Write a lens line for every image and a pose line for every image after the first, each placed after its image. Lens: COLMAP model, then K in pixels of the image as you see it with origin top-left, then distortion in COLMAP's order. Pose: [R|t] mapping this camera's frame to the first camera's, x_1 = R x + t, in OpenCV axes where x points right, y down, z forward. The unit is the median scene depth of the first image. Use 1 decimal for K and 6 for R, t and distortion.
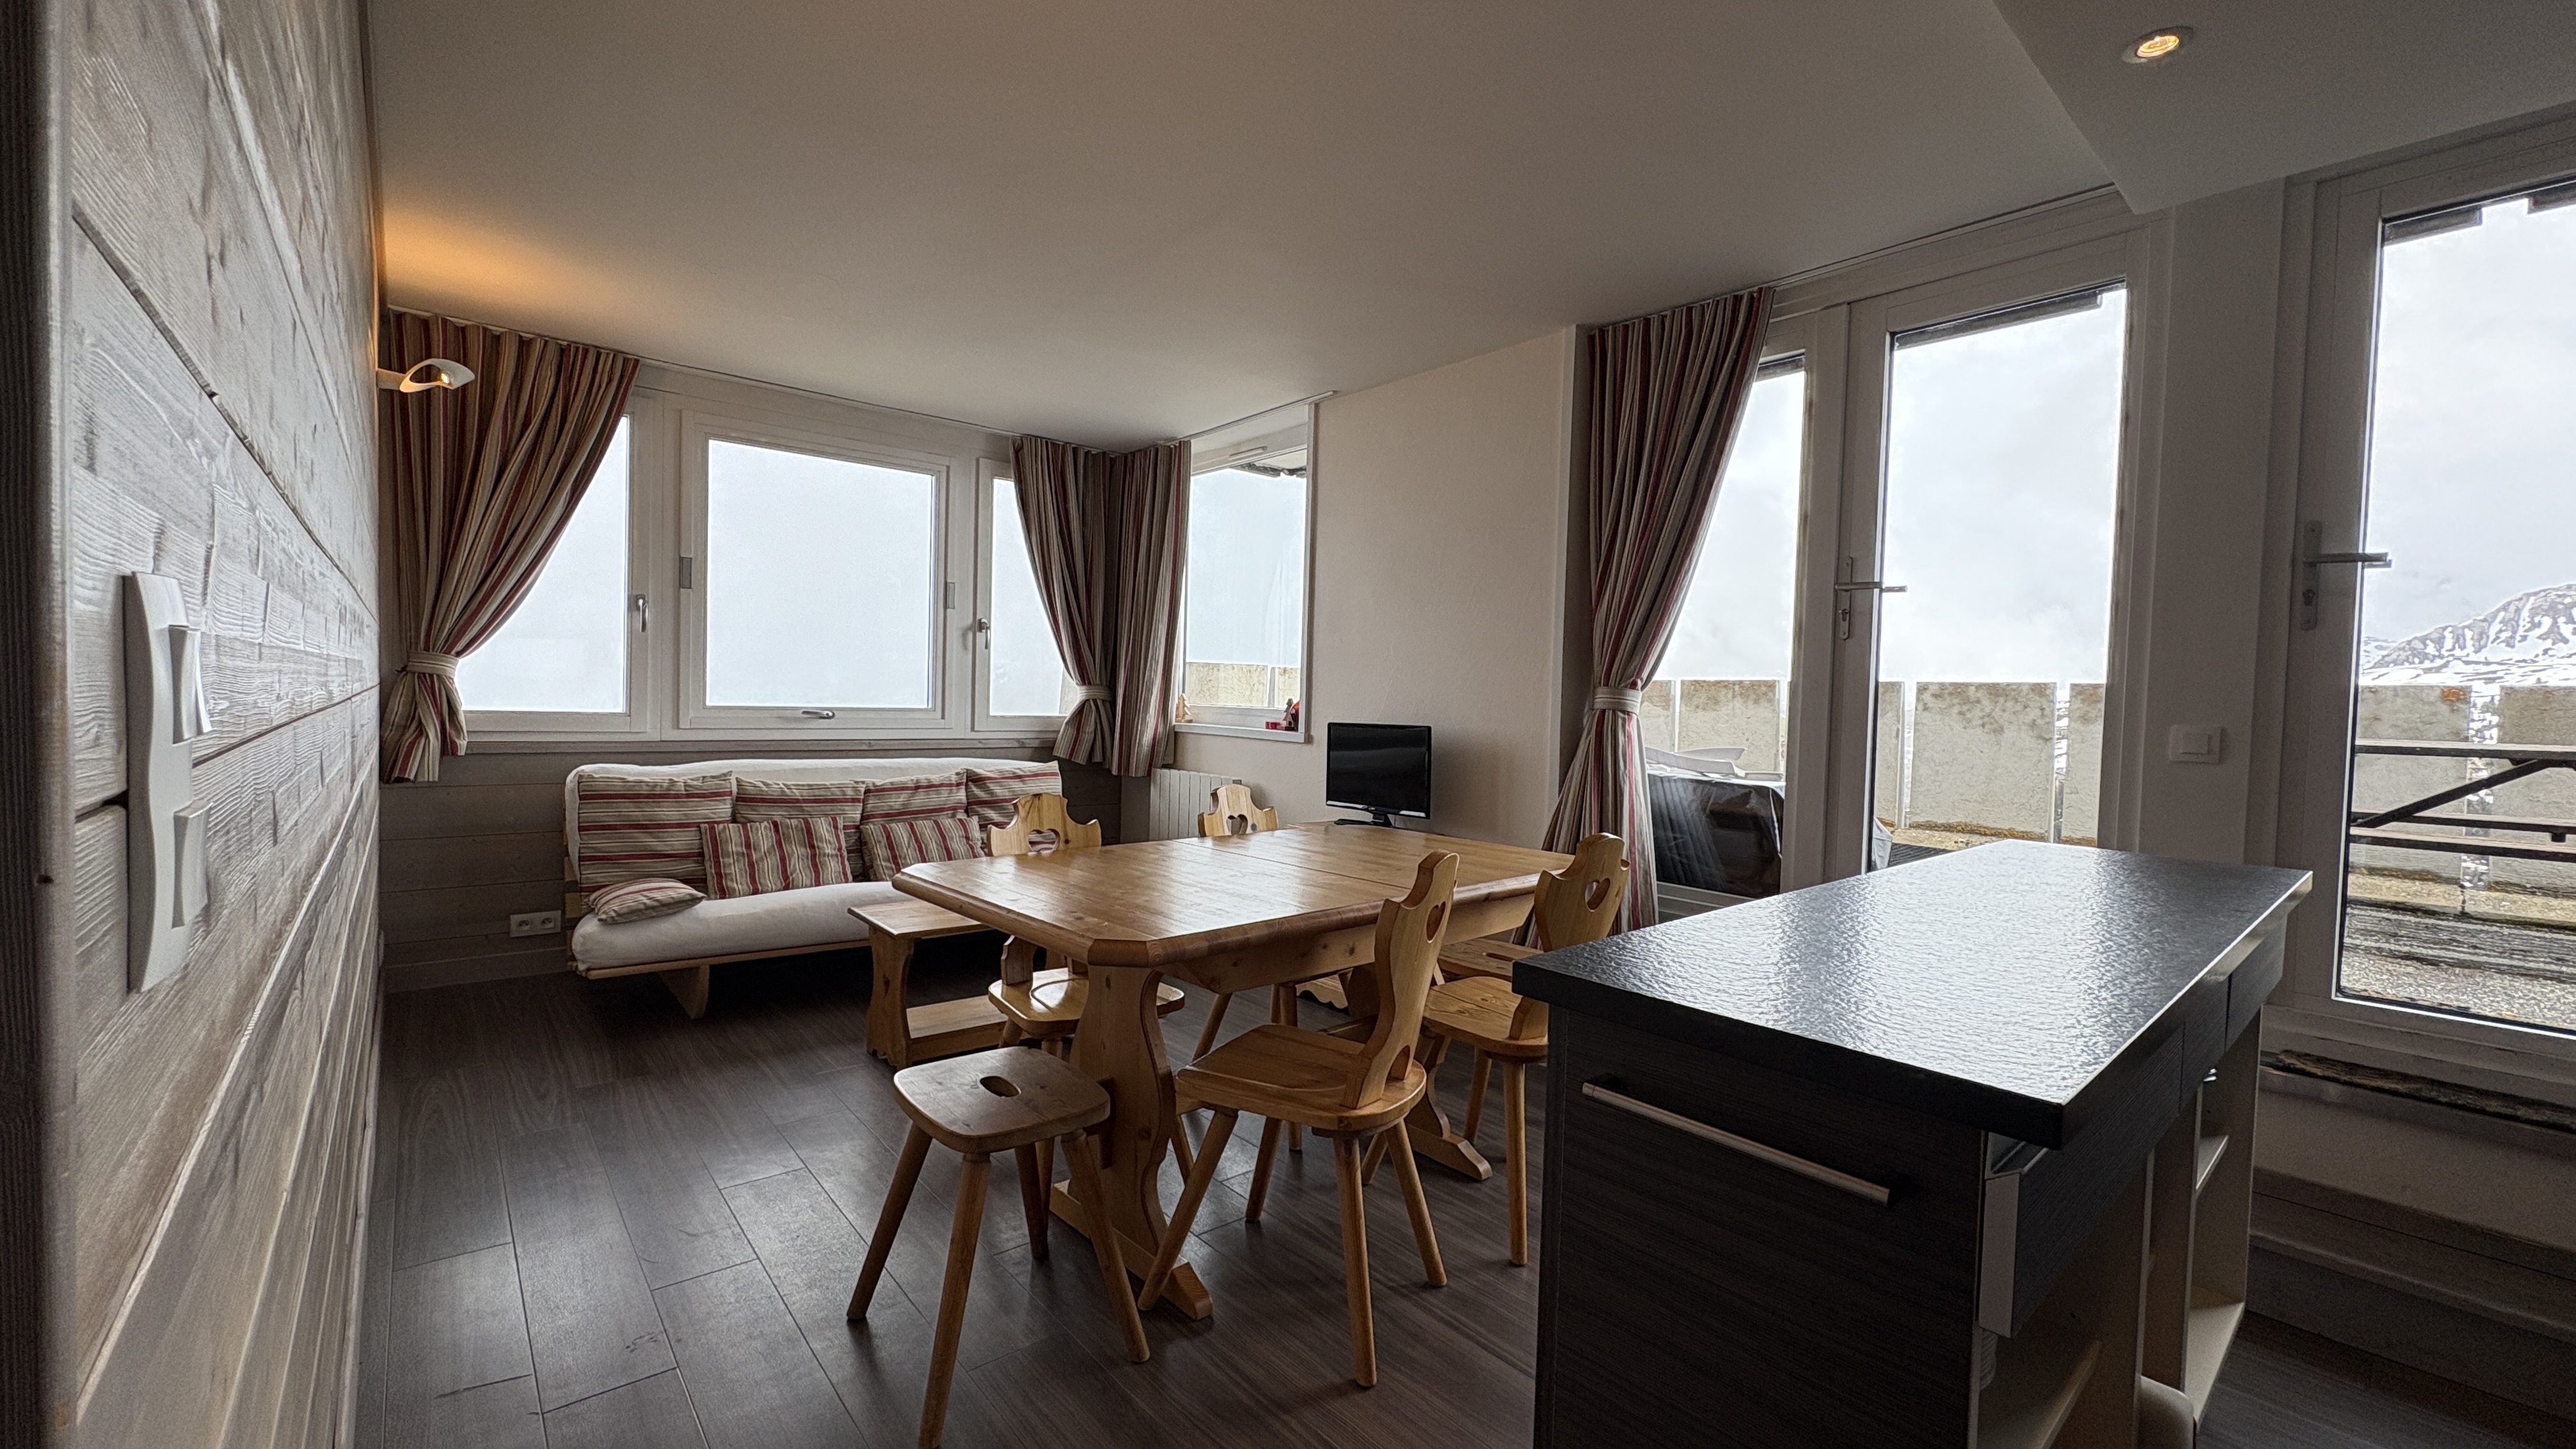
lens RADIAL K [[1022.8, 0, 1266.8], [0, 1022.8, 731.1], [0, 0, 1]] dist [0.000168, 0.000171]
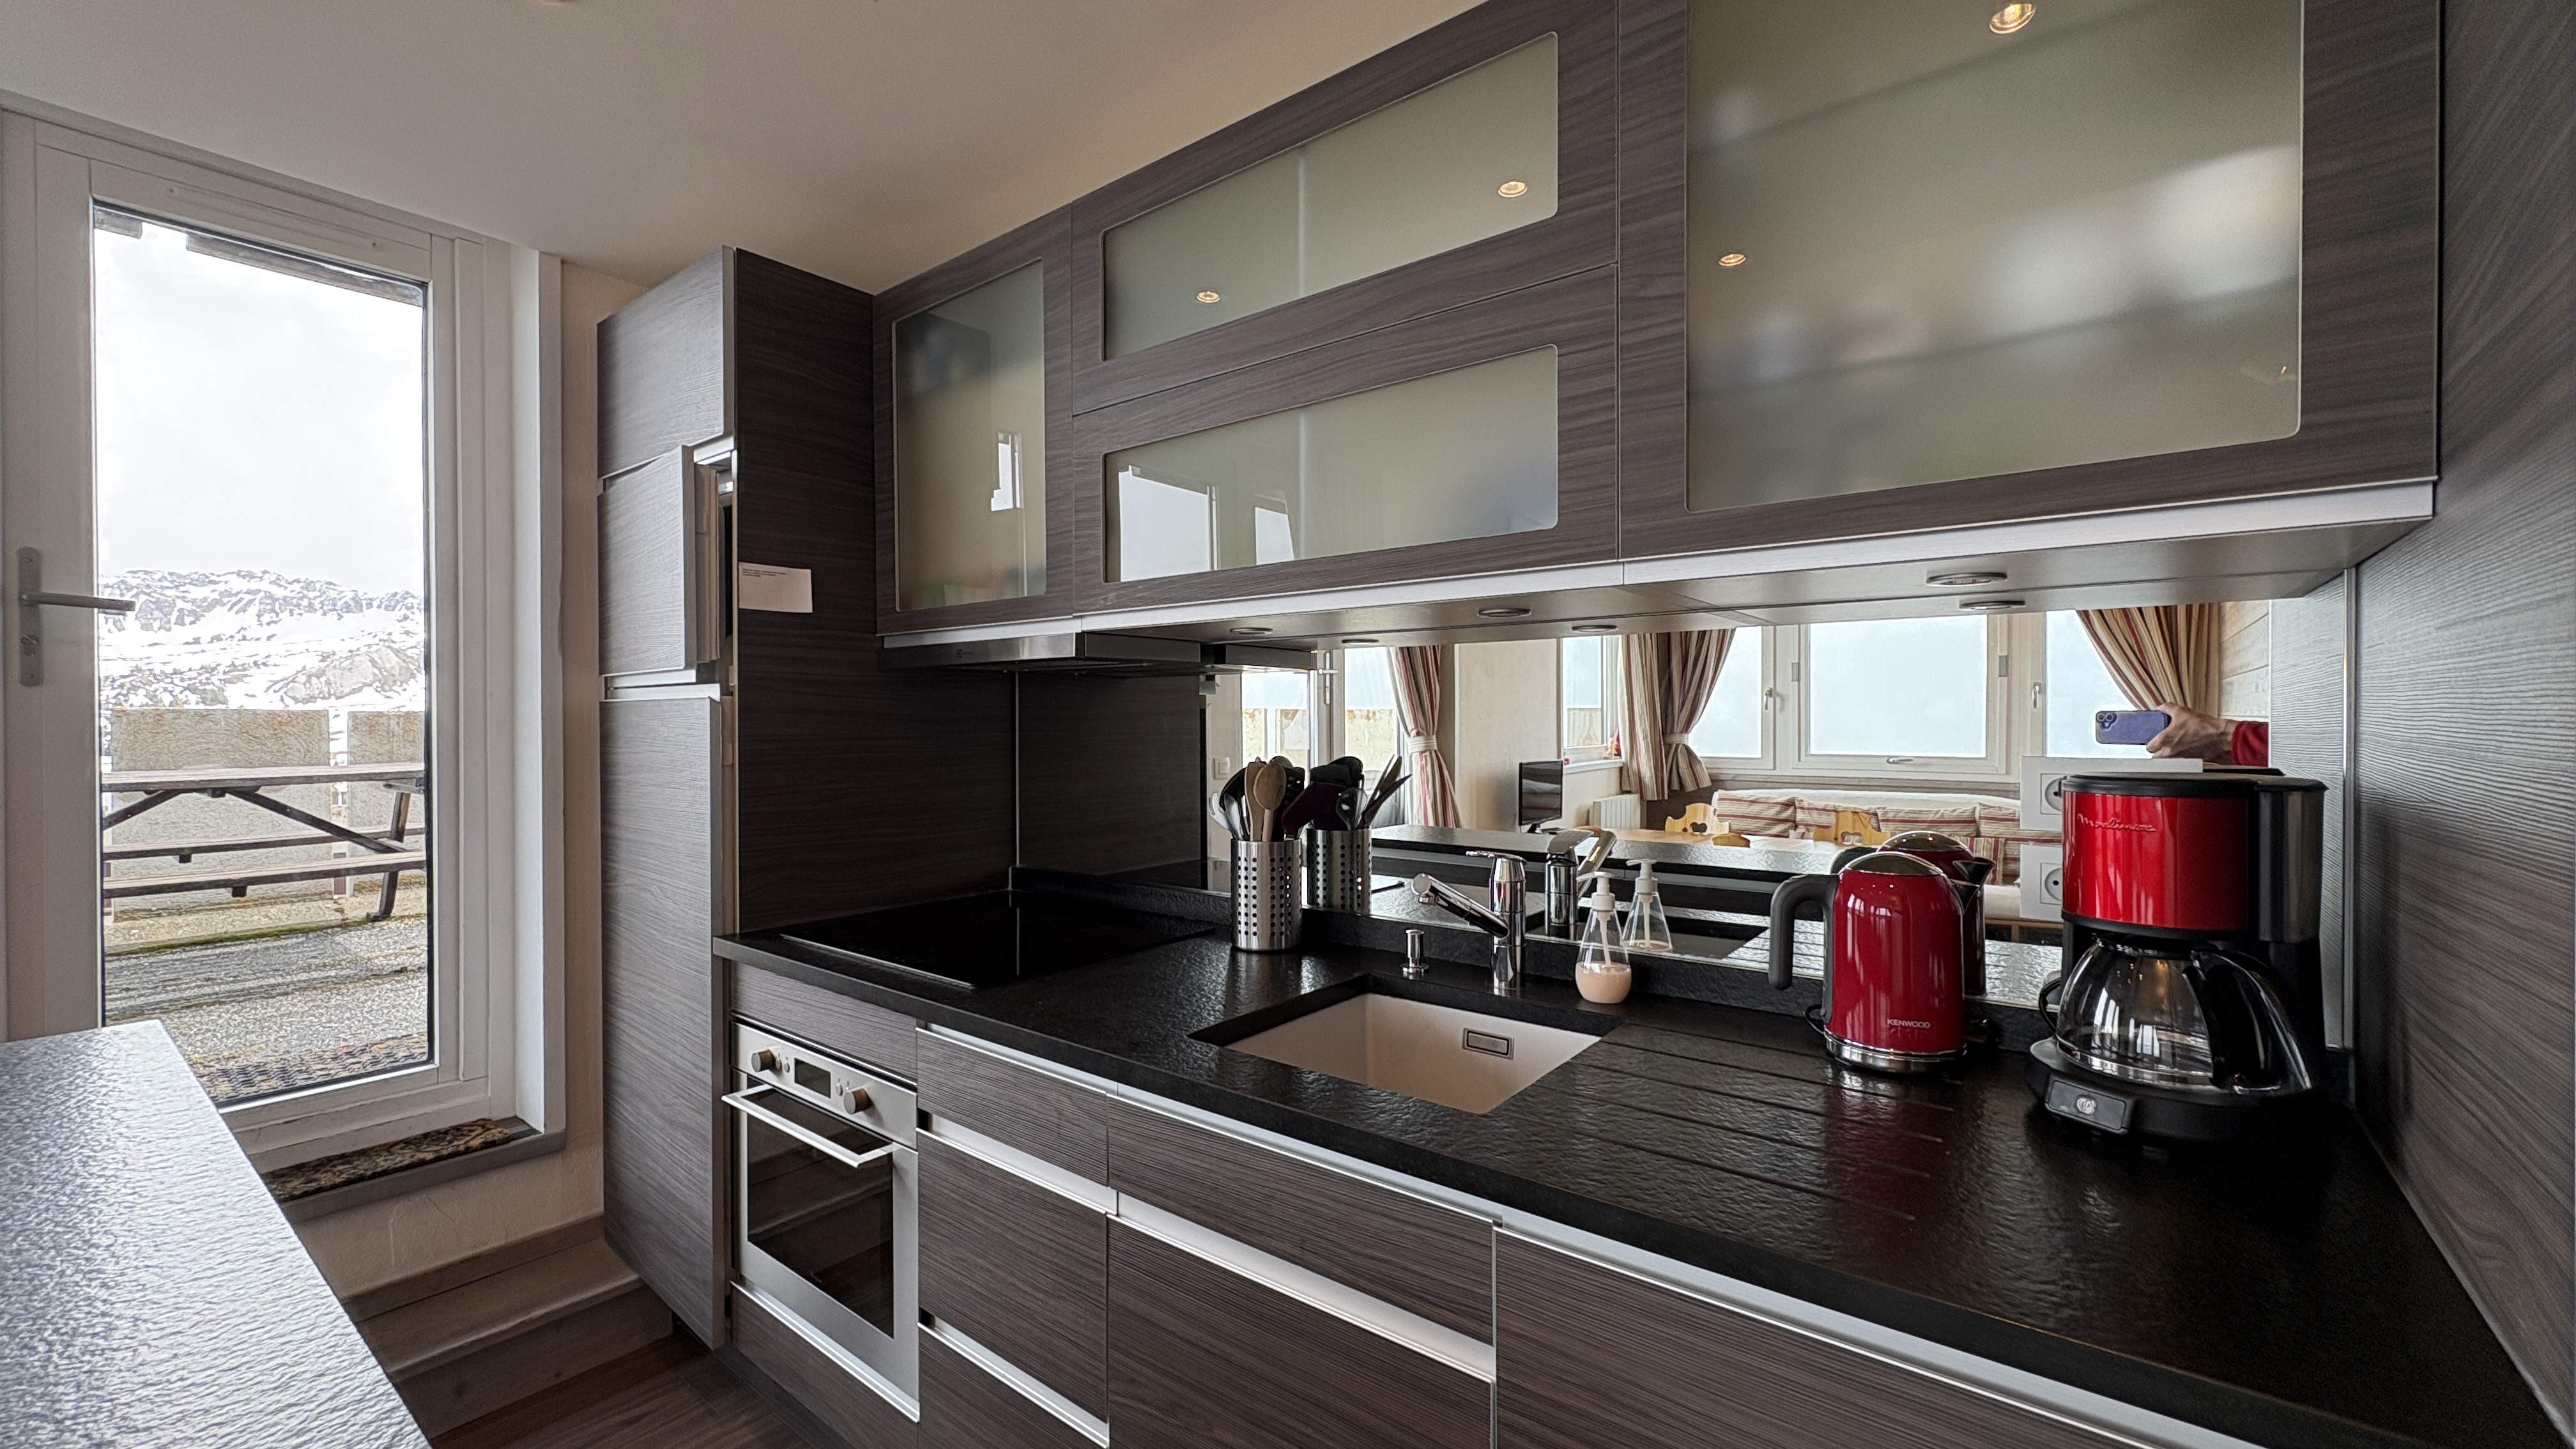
lens RADIAL K [[1022.8, 0, 1294.5], [0, 1022.8, 724.6], [0, 0, 1]] dist [0.000168, 0.000171]
pose [[-0.209191, -0.034041, 0.977282, 0.030803], [0.030985, 0.998661, 0.041418, -0.040609], [-0.977384, 0.038946, -0.207856, 0.123987]]
